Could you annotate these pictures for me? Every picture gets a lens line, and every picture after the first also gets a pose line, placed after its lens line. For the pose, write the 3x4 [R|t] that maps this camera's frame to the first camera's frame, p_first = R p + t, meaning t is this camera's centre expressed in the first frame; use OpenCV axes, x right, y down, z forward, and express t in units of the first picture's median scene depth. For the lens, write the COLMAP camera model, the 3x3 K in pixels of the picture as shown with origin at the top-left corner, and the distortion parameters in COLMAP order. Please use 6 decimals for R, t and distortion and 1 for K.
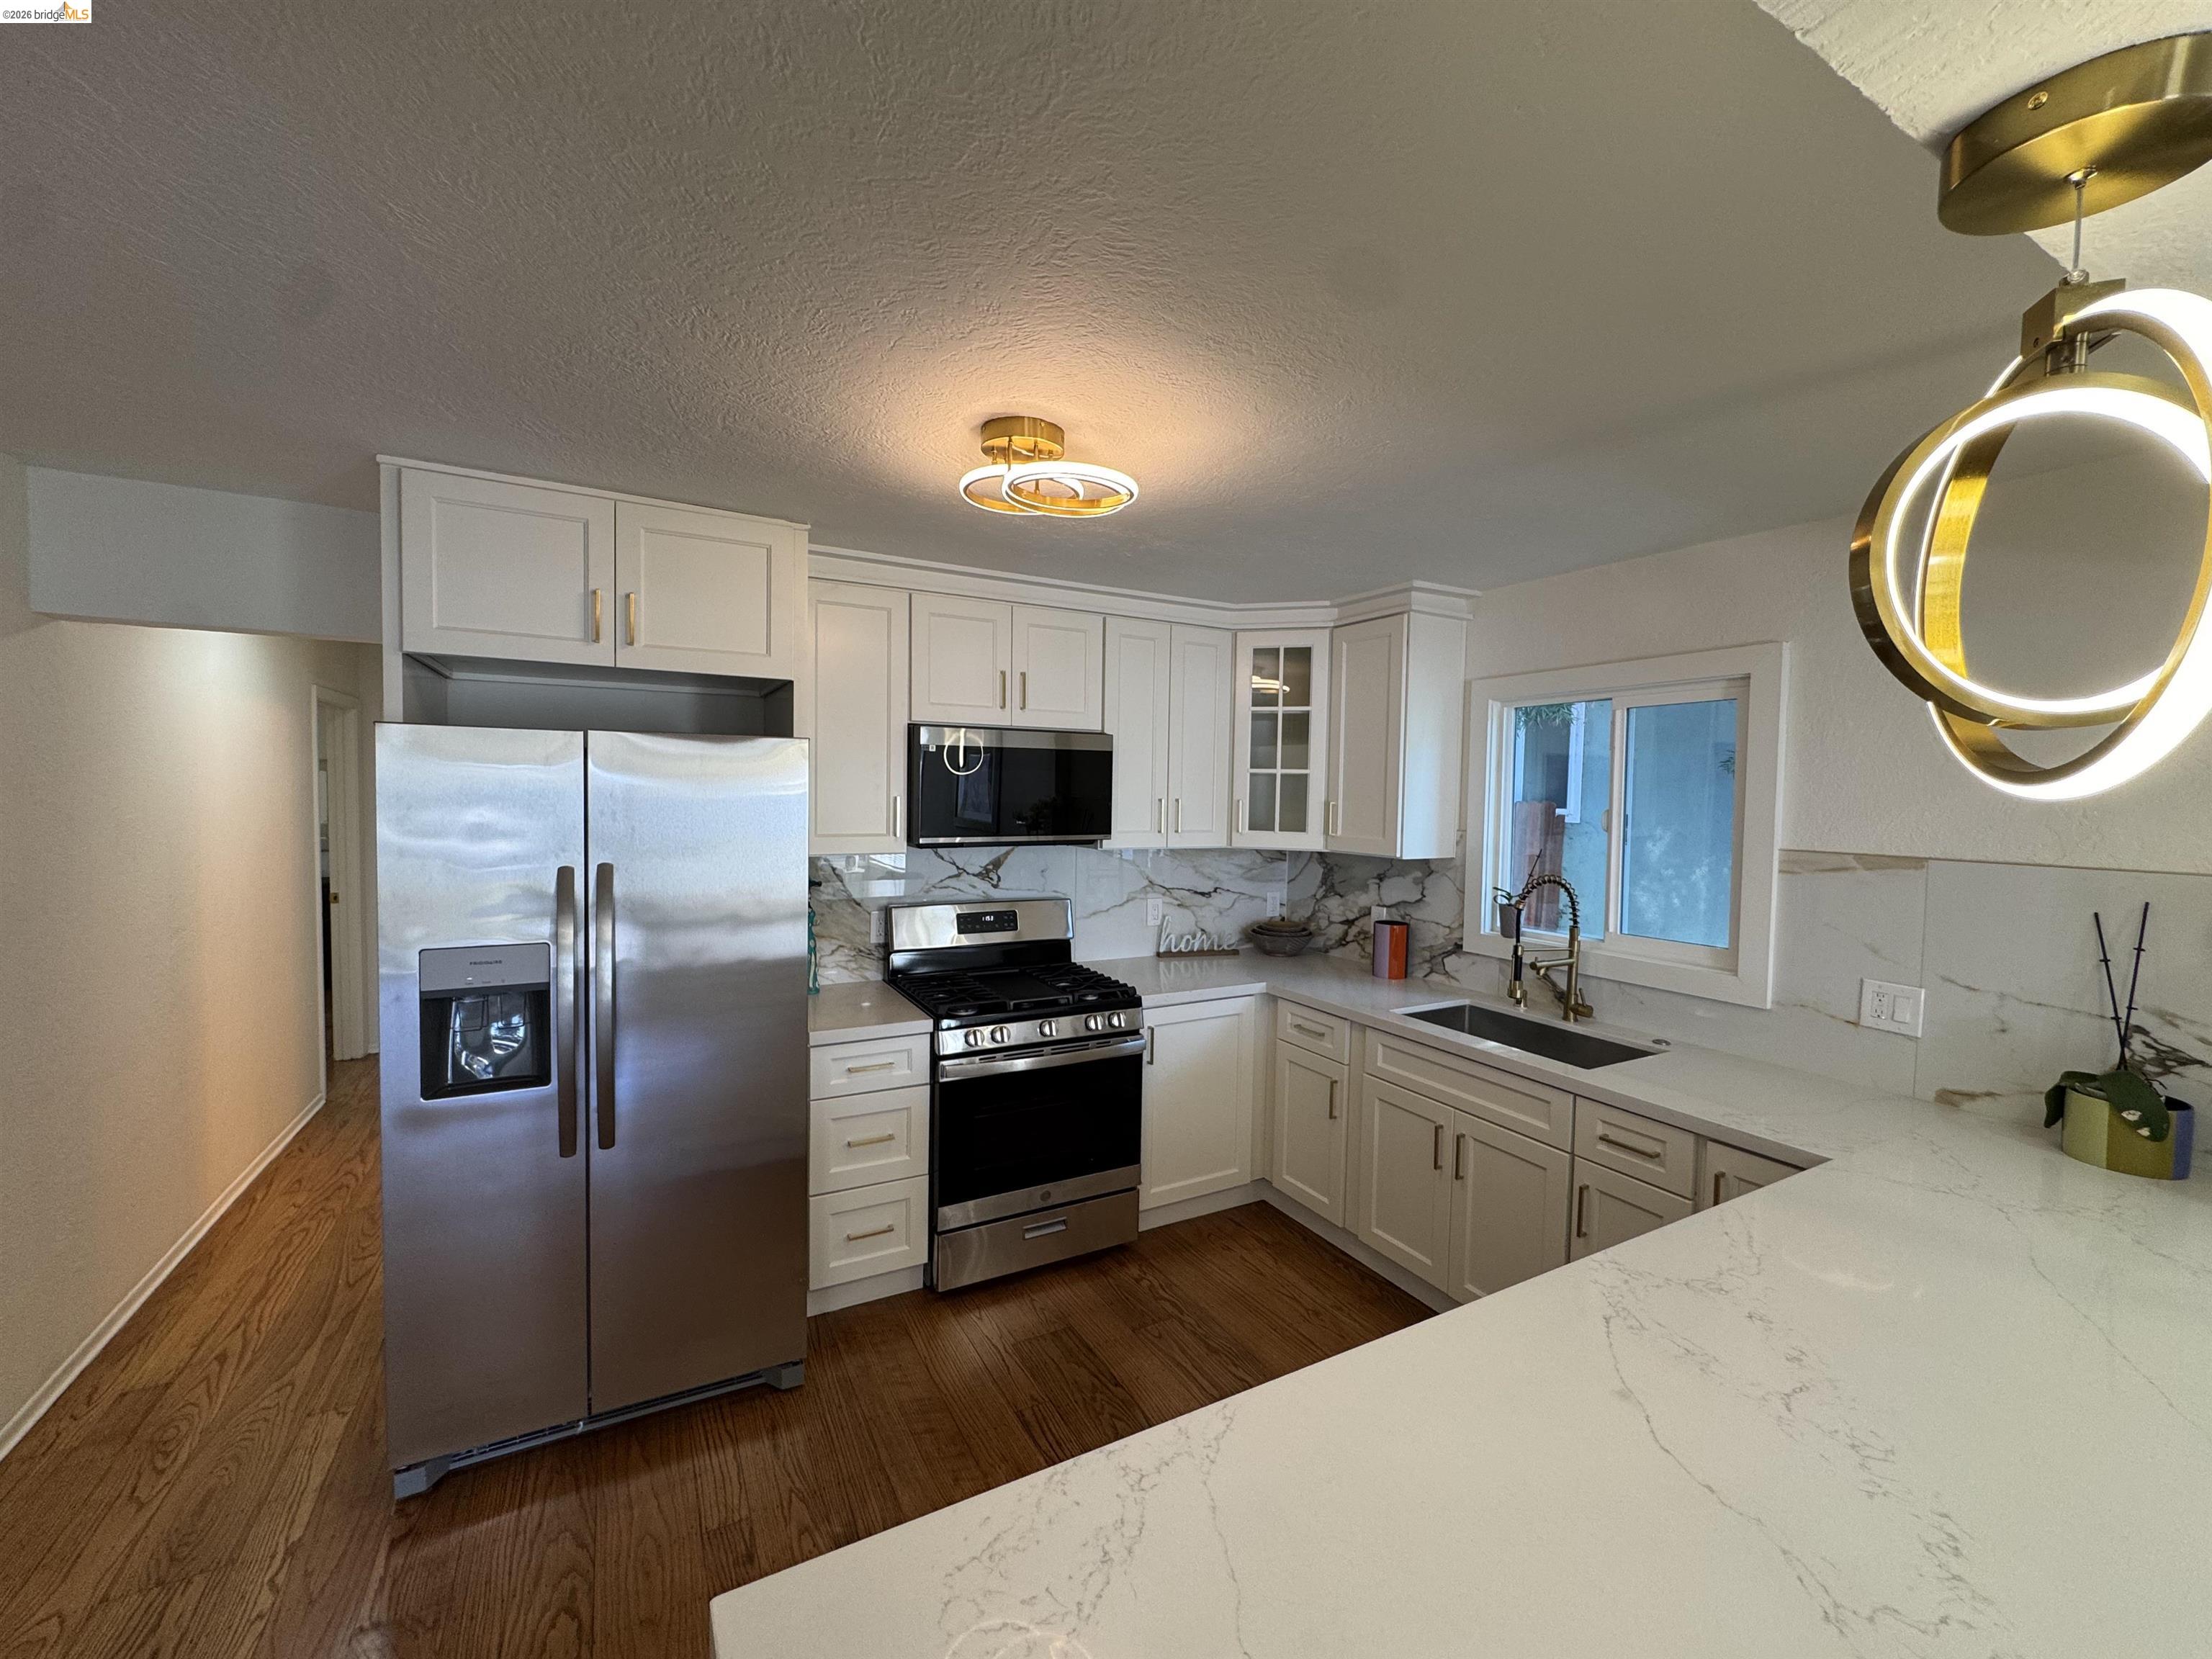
lens RADIAL K [[884.8, 0, 1104.4], [0, 884.8, 828.0], [0, 0, 1]] dist [-0.003609, -0.000047]
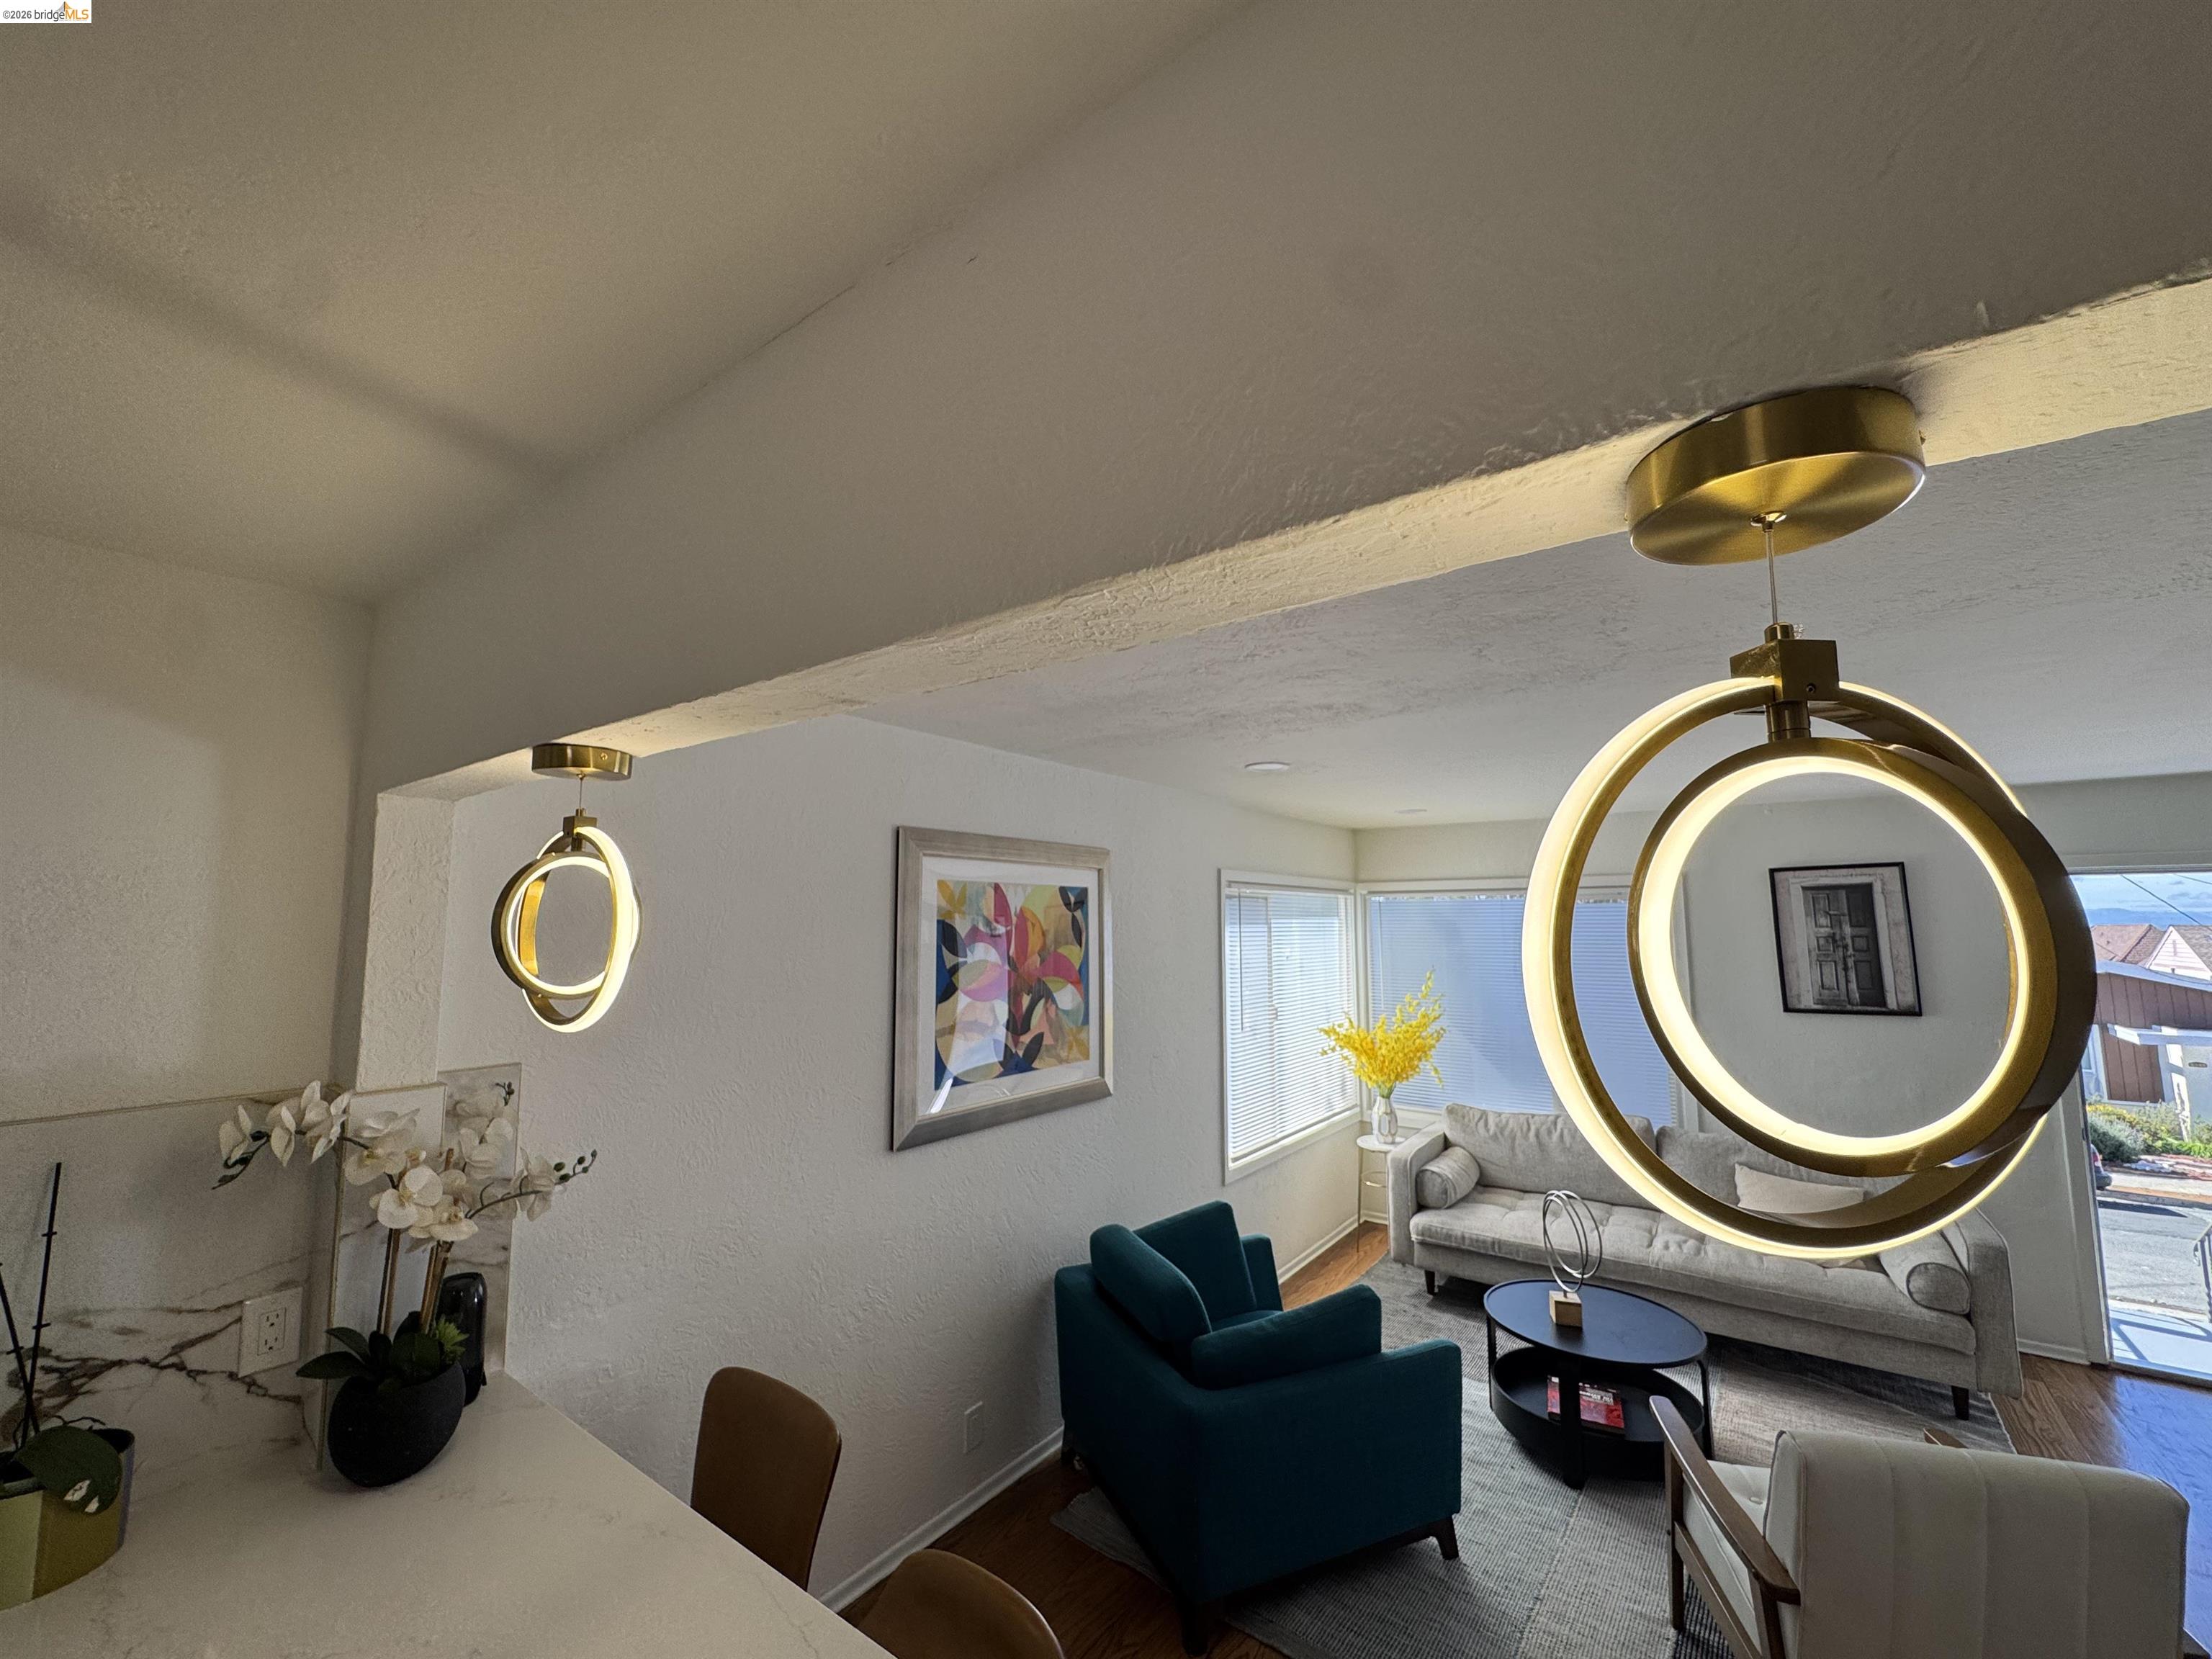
lens RADIAL K [[884.8, 0, 1101.5], [0, 884.8, 827.3], [0, 0, 1]] dist [-0.003609, -0.000047]
pose [[-0.414396, 0.082116, 0.906385, 0.090598], [0.034953, 0.996622, -0.074311, -0.057545], [-0.909425, 0.000887, -0.415867, 0.290705]]
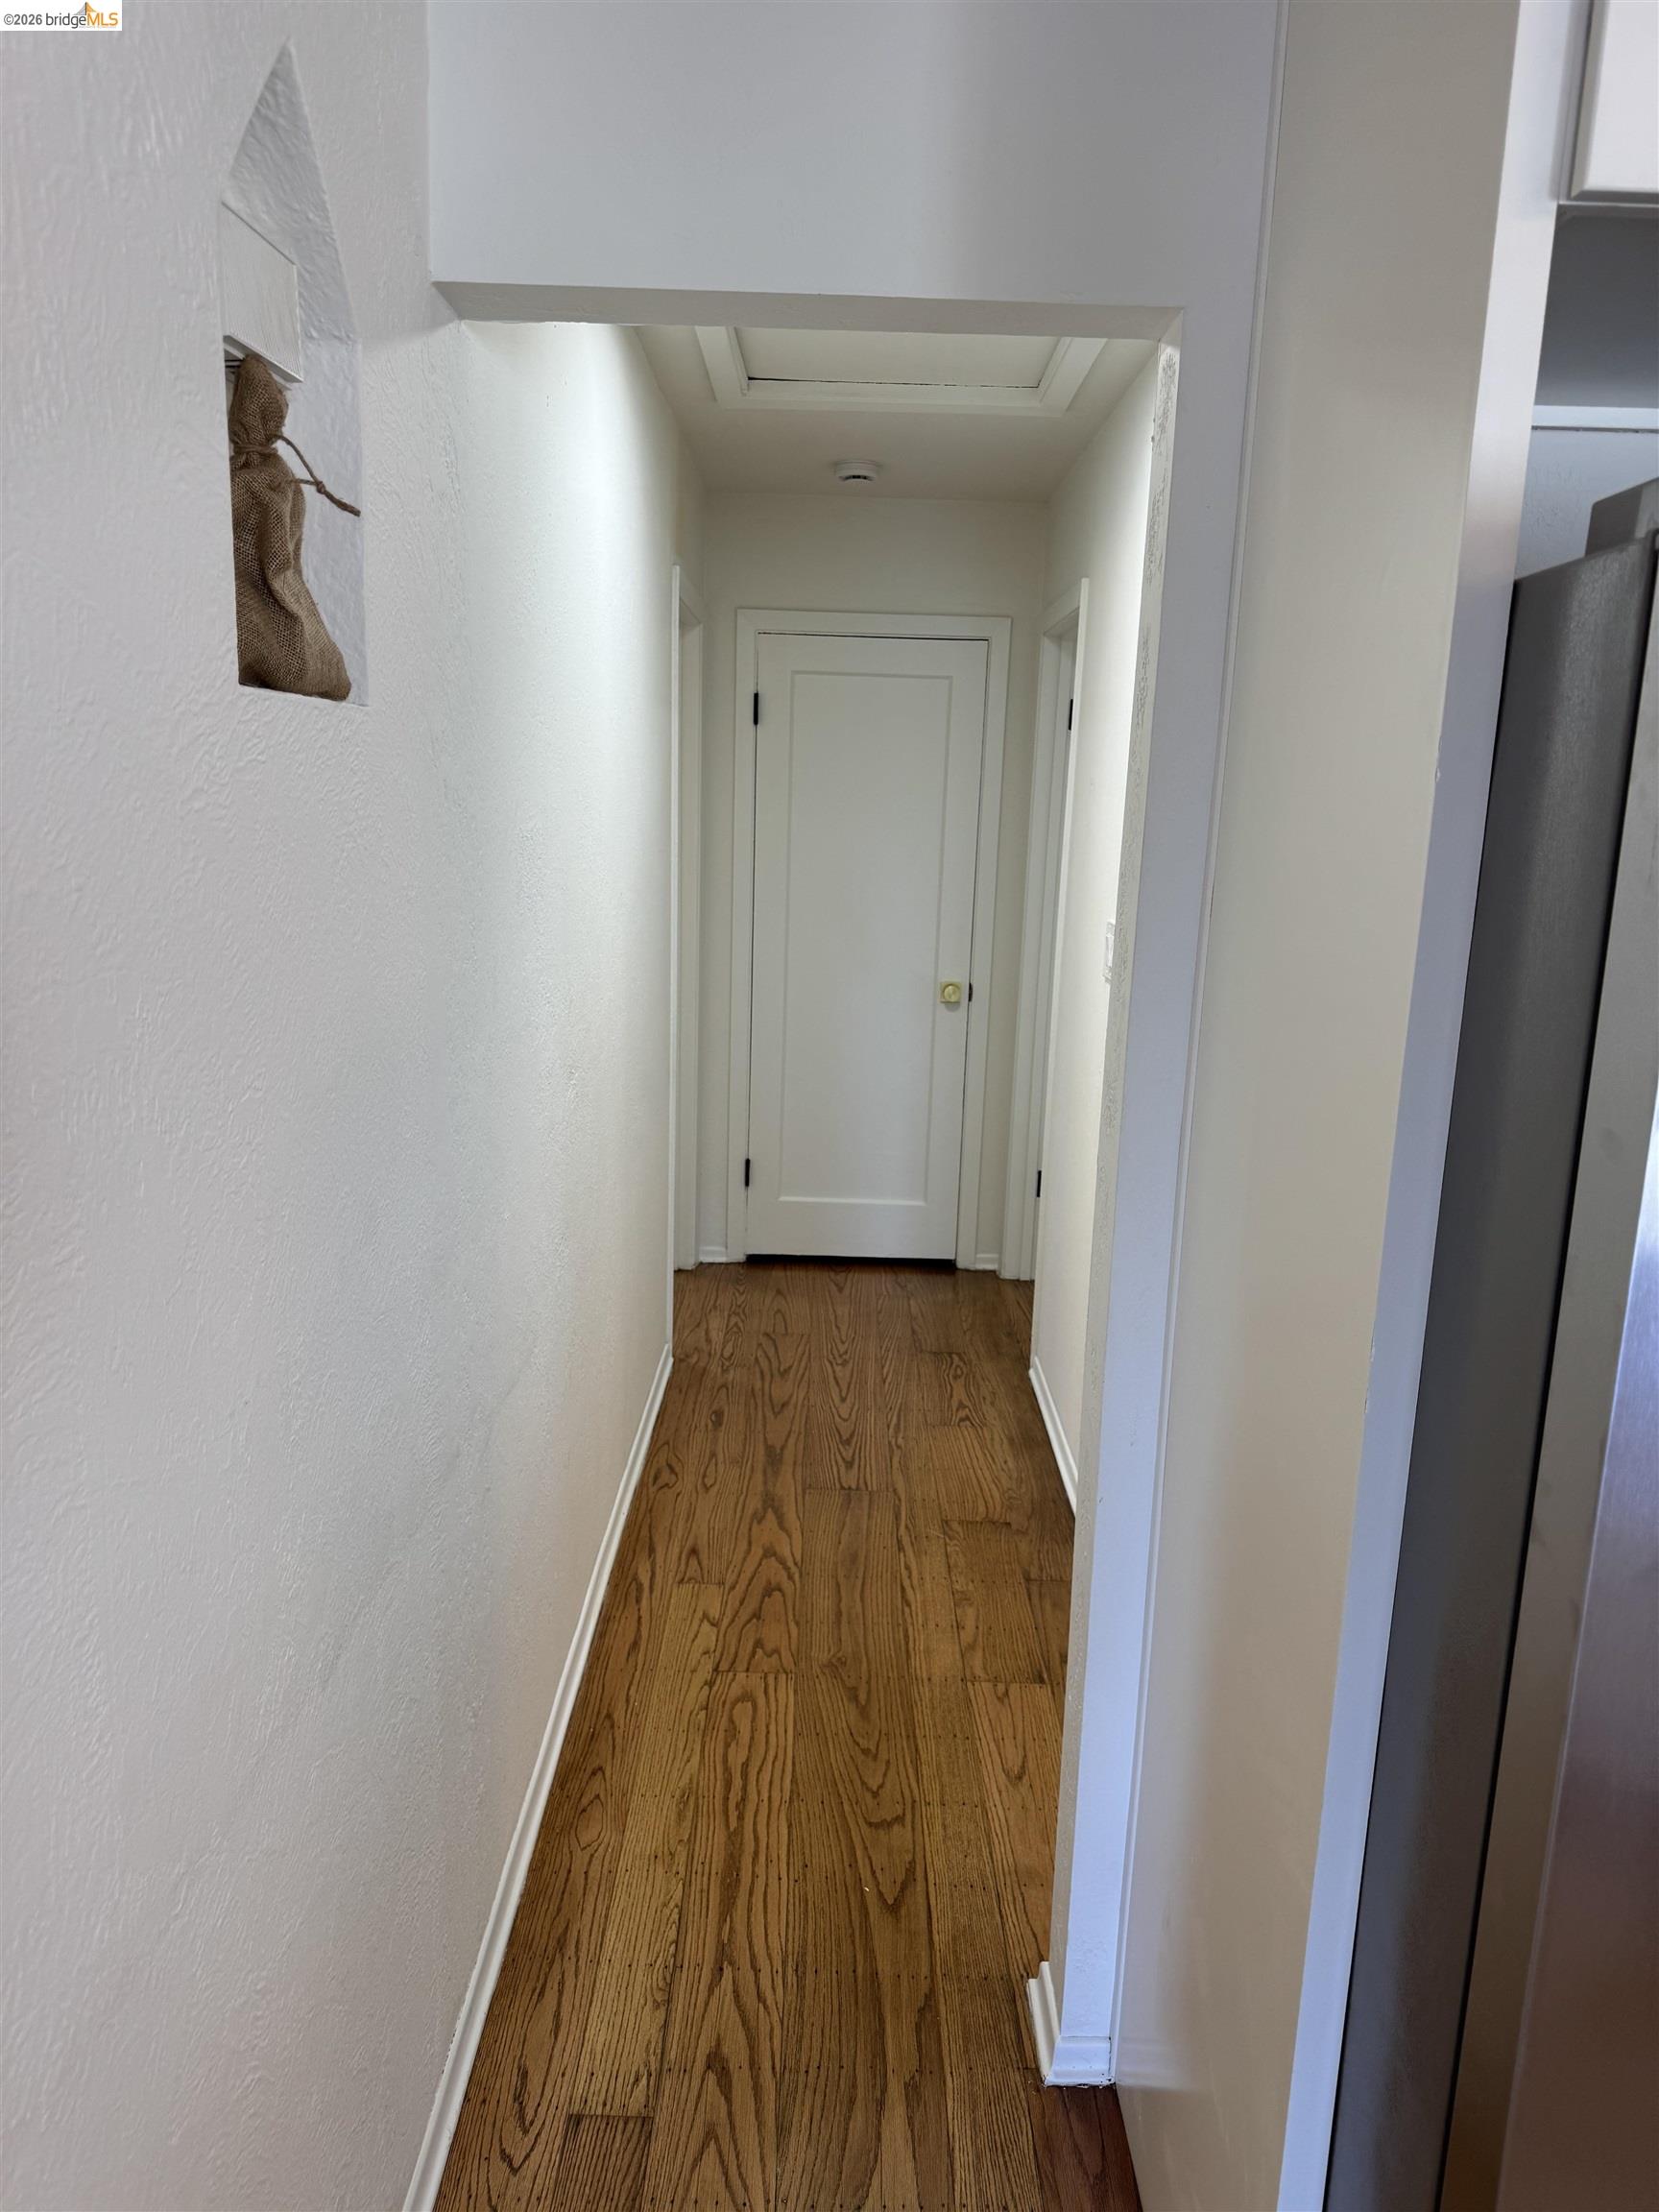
lens RADIAL K [[1550.2, 0, 841.1], [0, 1550.2, 1113.6], [0, 0, 1]] dist [-0.007526, -0.006223]
pose [[0.878379, 0.110367, -0.465048, -0.476278], [-0.036516, 0.985627, 0.164942, -0.003834], [0.476568, -0.127900, 0.869784, 0.307583]]
